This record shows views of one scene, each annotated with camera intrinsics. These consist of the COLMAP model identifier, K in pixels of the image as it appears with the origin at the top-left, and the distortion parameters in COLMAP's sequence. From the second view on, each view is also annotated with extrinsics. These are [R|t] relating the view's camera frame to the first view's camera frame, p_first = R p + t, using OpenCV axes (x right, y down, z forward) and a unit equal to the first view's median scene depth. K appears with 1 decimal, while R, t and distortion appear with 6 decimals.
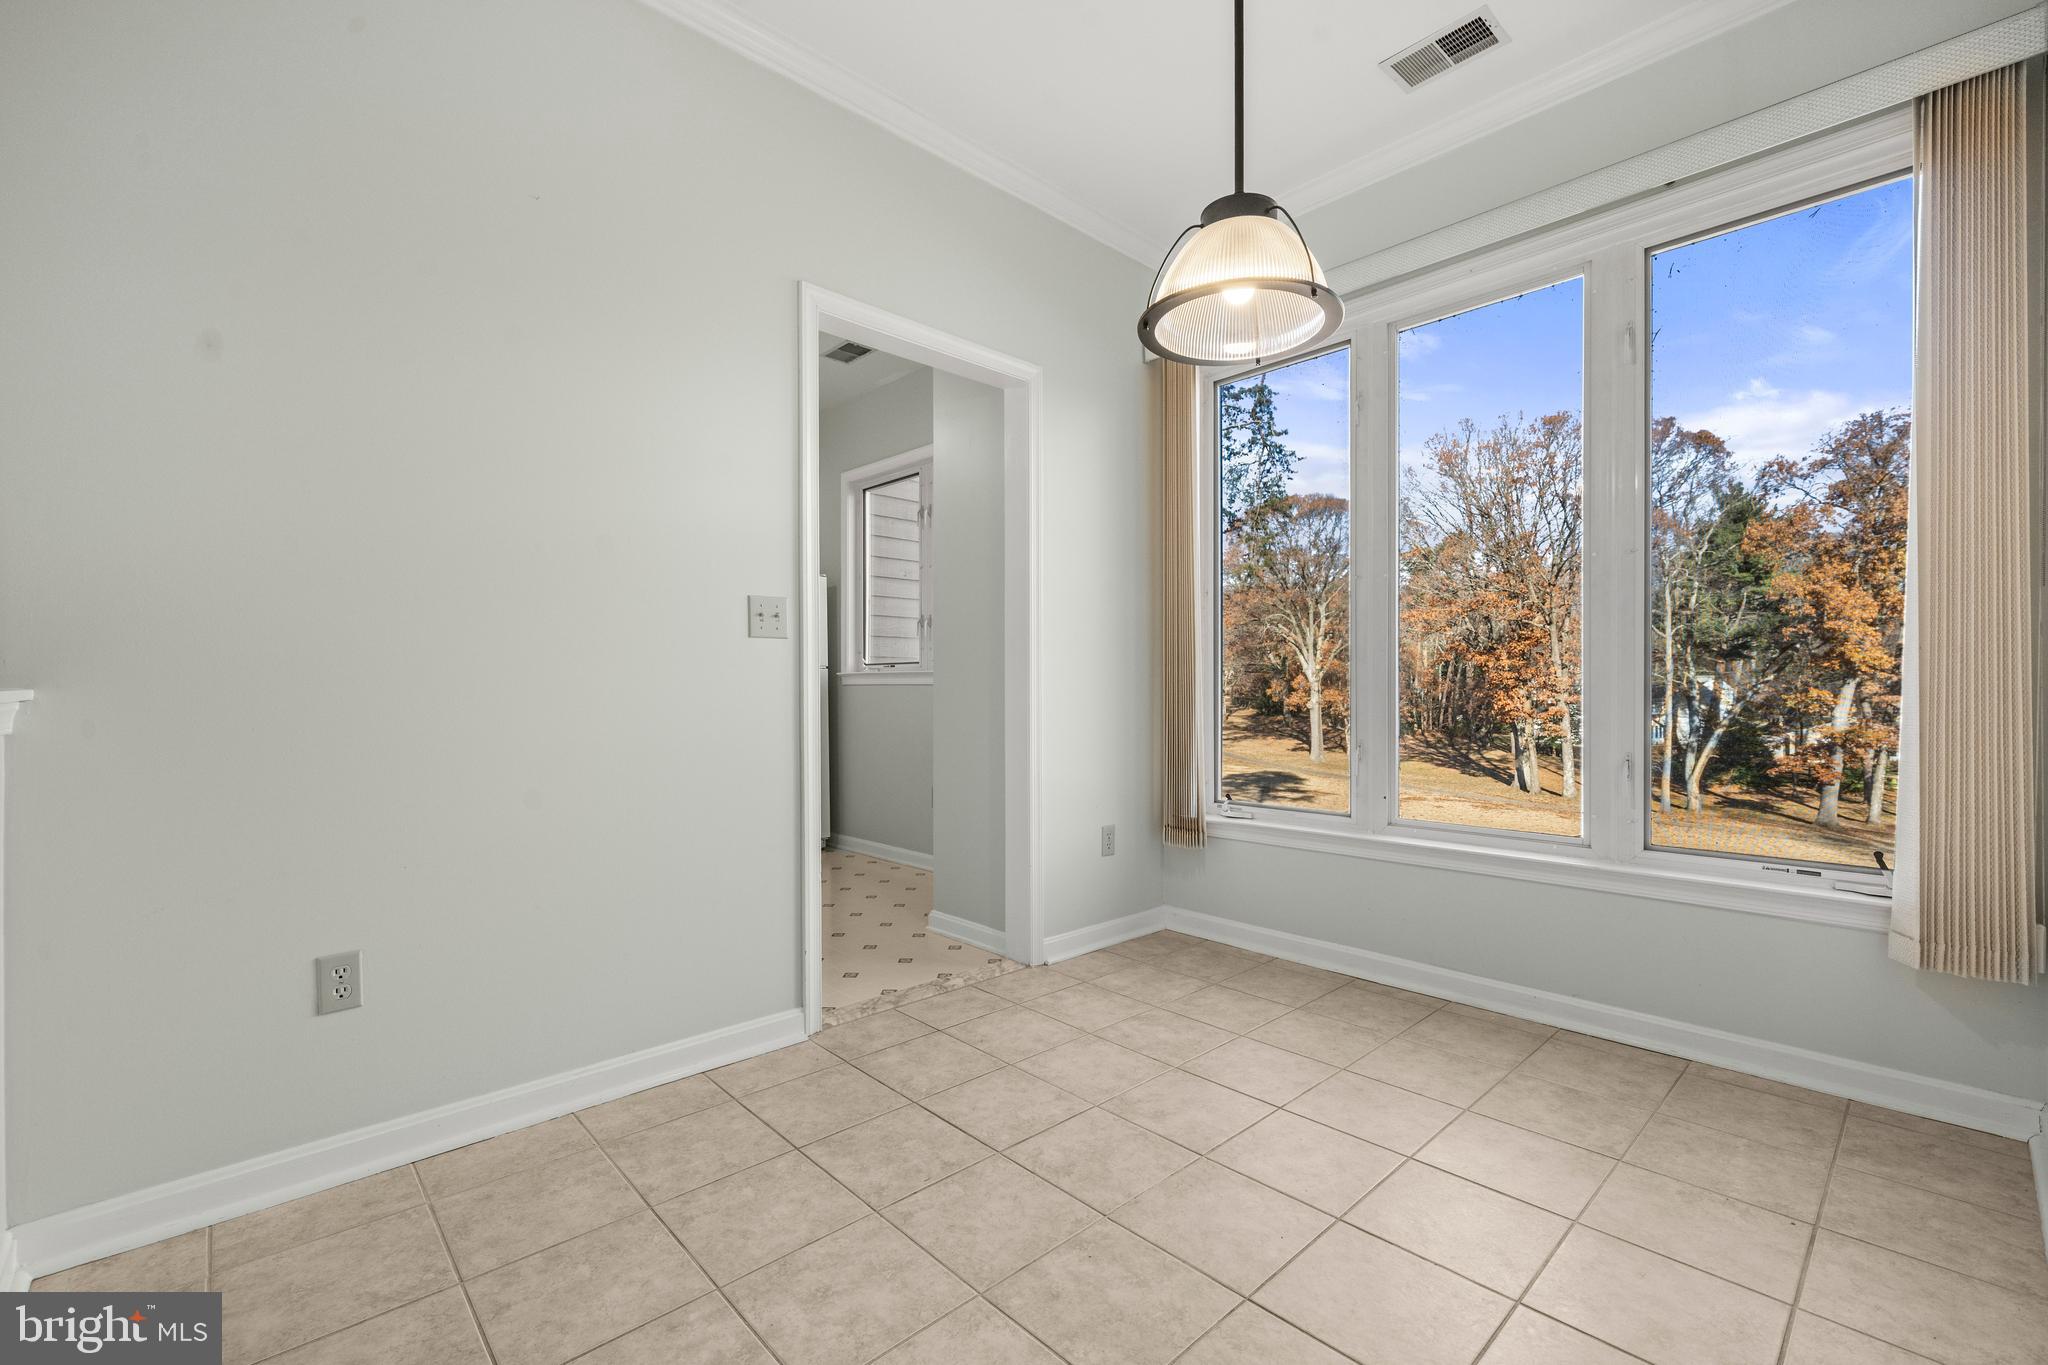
lens RADIAL K [[879.4, 0, 1042.8], [0, 879.4, 691.2], [0, 0, 1]] dist [-0.000679, 0.000148]
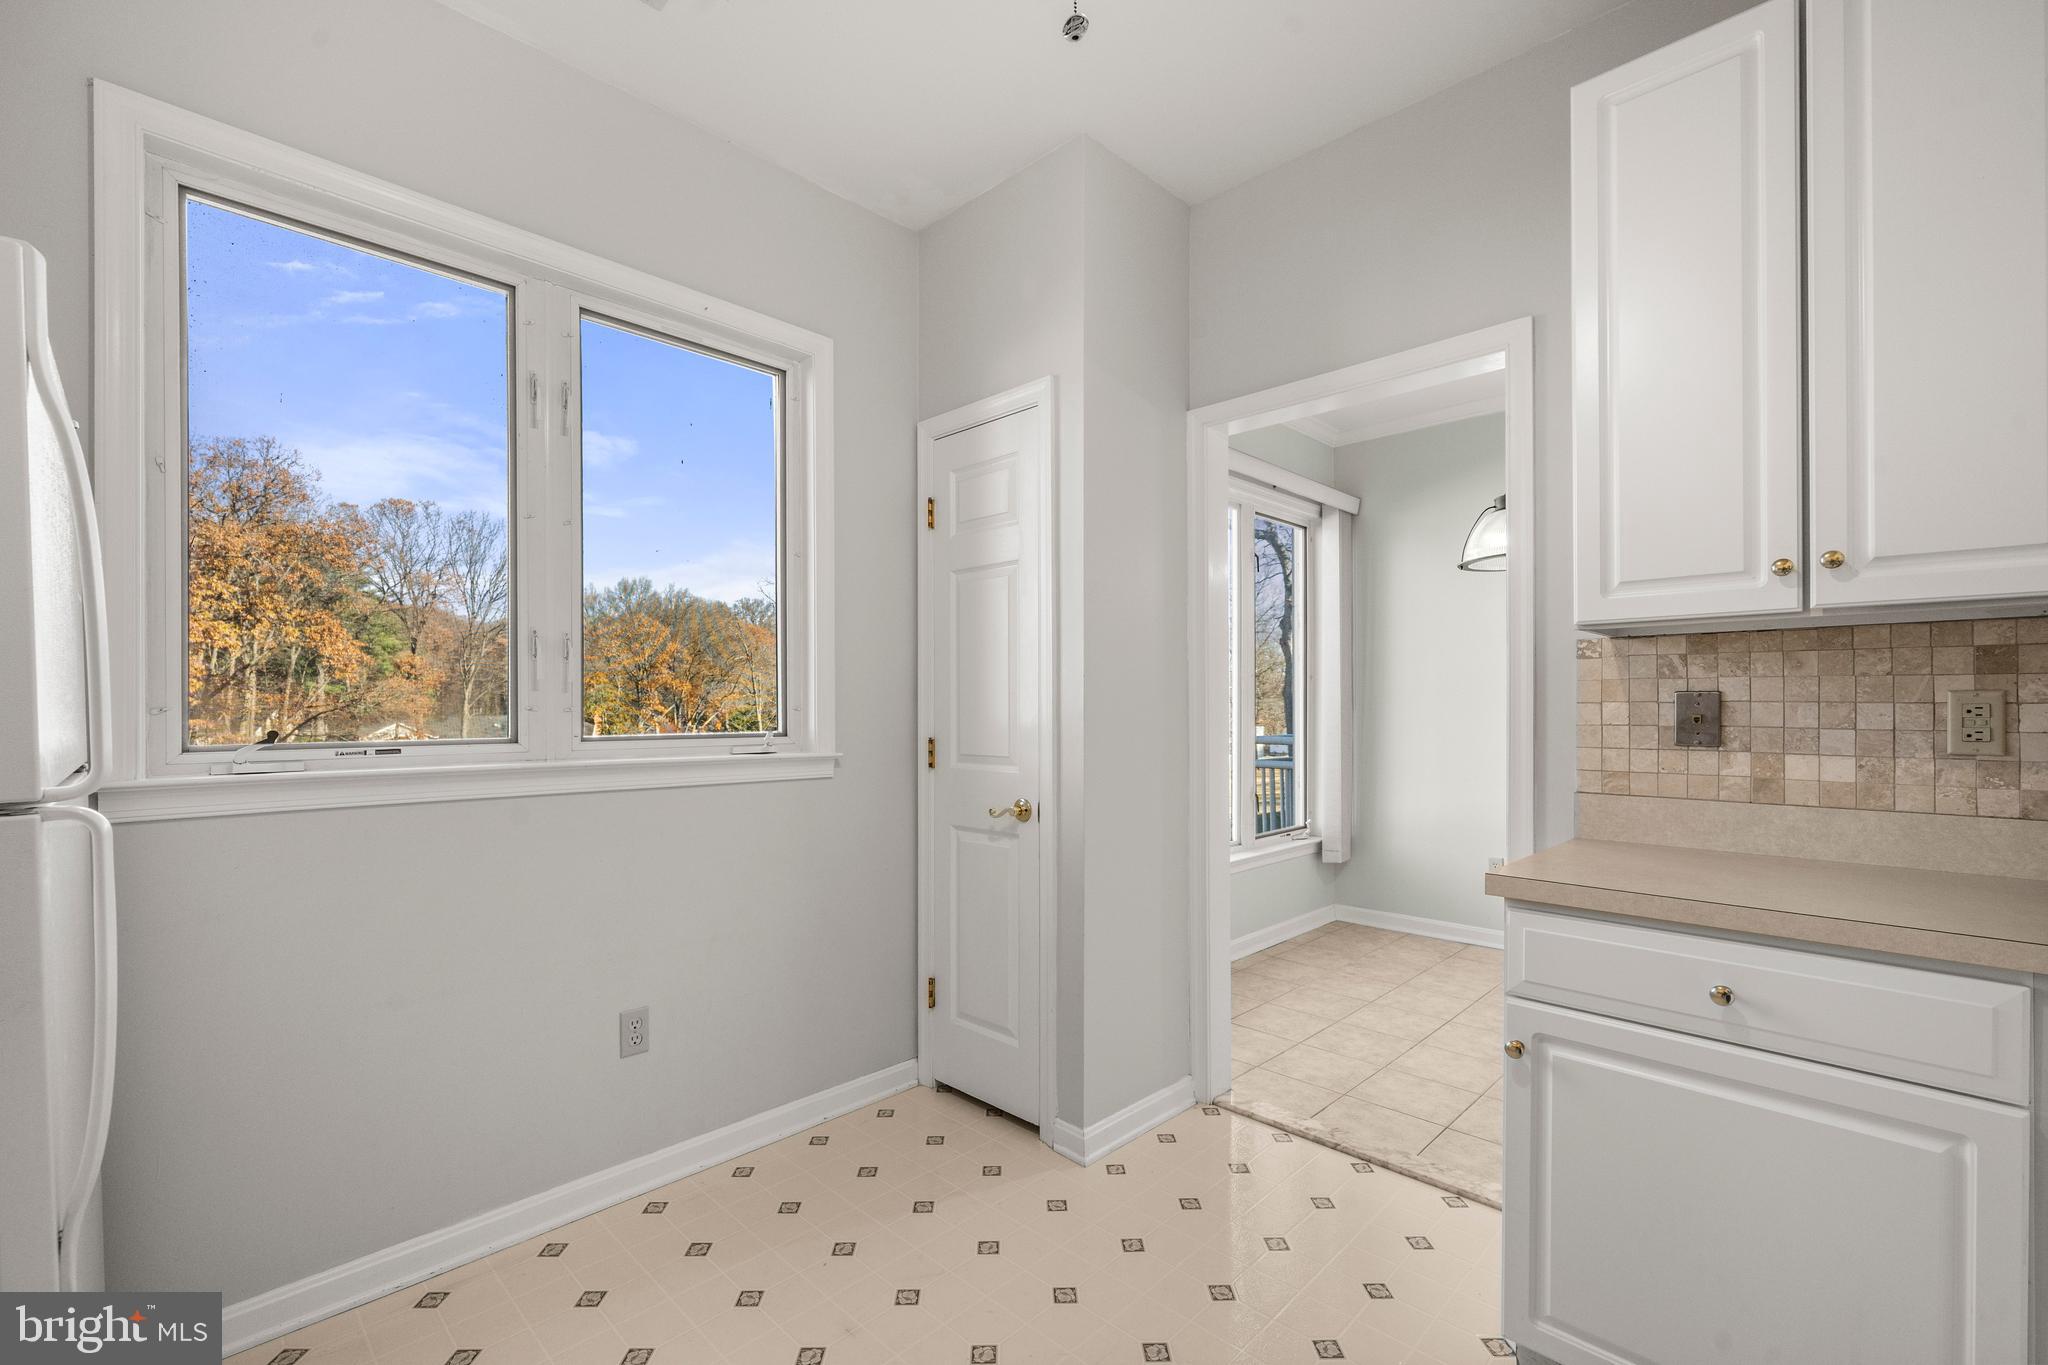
lens RADIAL K [[879.4, 0, 1034.1], [0, 879.4, 703.1], [0, 0, 1]] dist [-0.000679, 0.000148]
pose [[-0.039219, 0.007551, 0.999202, -1.500612], [0.000348, 0.999971, -0.007543, -0.112003], [-0.999231, 0.000052, -0.039221, 2.075727]]
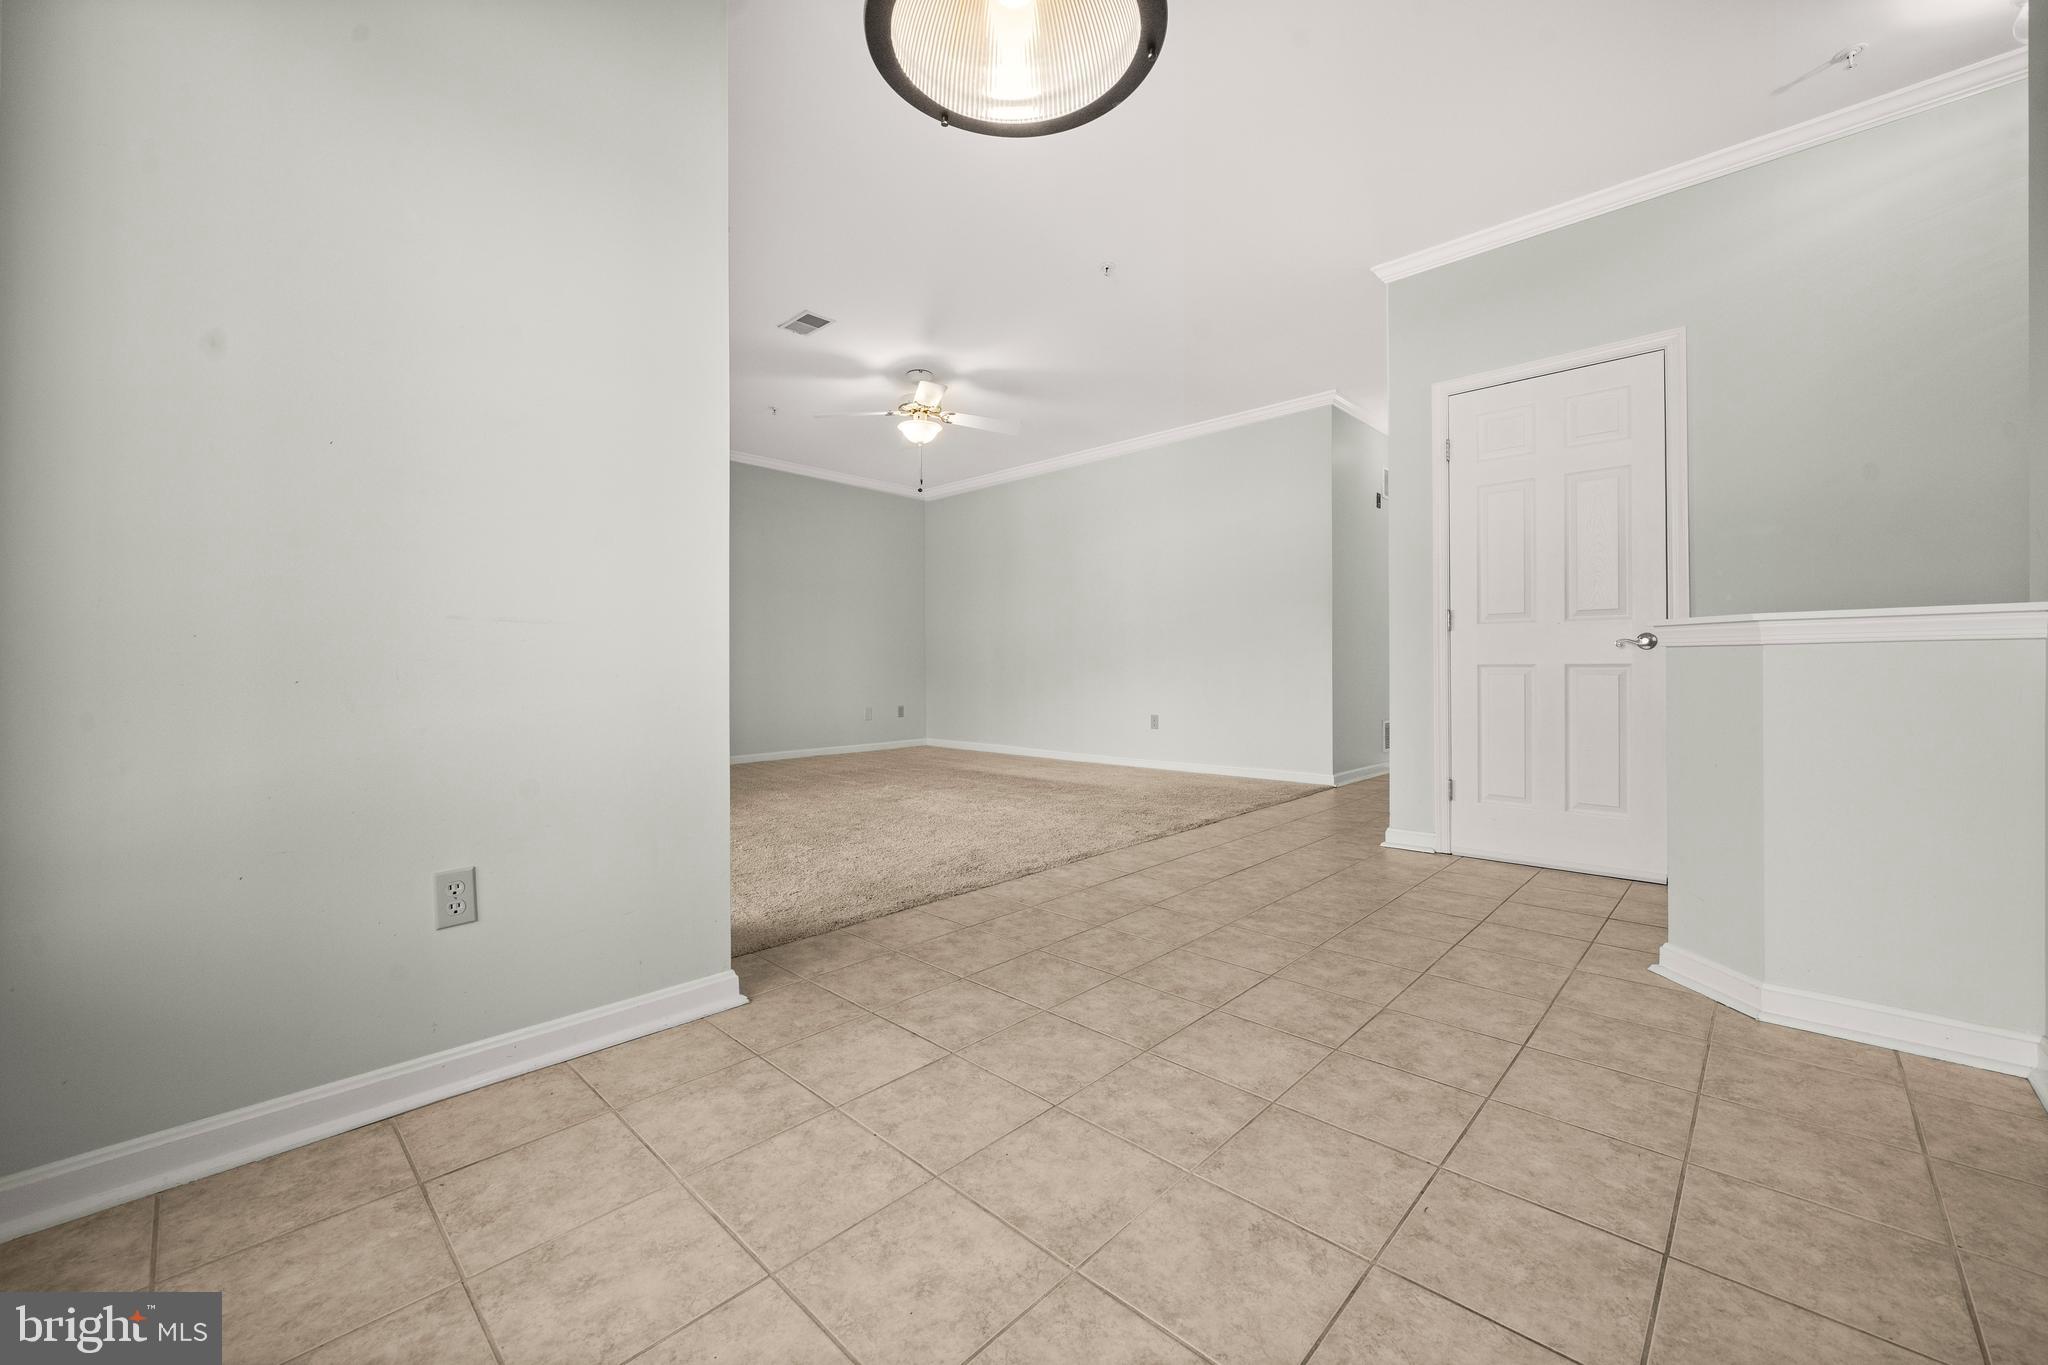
lens RADIAL K [[796.6, 0, 1025.5], [0, 796.6, 673.9], [0, 0, 1]] dist [0.000587, -0.000057]
pose [[-0.999166, 0.005779, -0.040428, 0.246541], [0.005560, 0.999969, 0.005540, 0.065322], [0.040458, 0.005311, -0.999167, 1.643413]]
